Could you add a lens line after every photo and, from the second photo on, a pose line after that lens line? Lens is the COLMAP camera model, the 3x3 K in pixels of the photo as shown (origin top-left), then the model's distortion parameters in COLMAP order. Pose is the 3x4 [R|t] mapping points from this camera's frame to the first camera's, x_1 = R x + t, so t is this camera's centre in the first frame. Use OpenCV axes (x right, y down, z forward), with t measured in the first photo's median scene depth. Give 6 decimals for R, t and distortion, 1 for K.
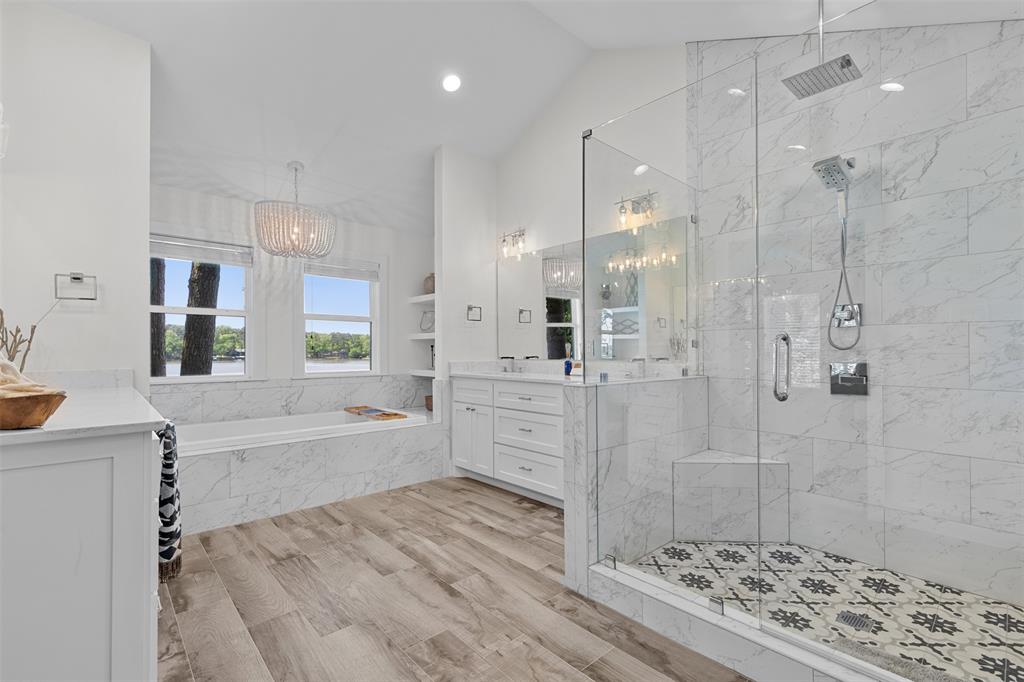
lens RADIAL K [[458.9, 0, 512.0], [0, 458.9, 341.0], [0, 0, 1]] dist [0.000614, -0.000154]
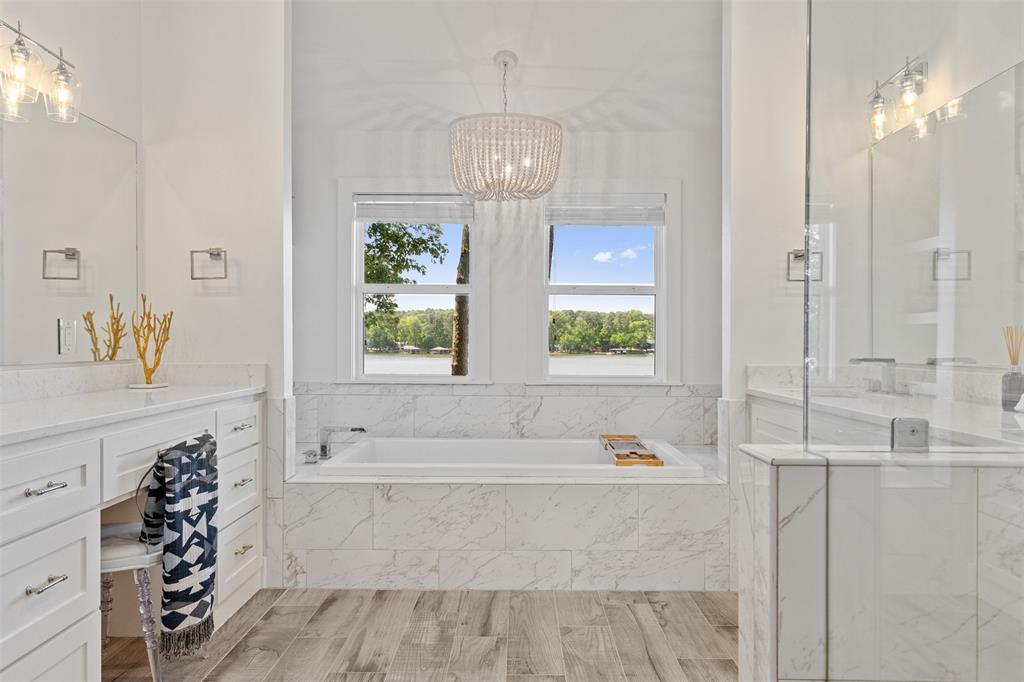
lens RADIAL K [[667.4, 0, 512.0], [0, 667.4, 341.0], [0, 0, 1]] dist [0.009020, 0.004813]
pose [[0.733347, 0.003925, -0.679843, 0.188694], [0.008767, 0.999846, 0.015229, 0.005335], [0.679798, -0.017128, 0.733199, 0.310455]]
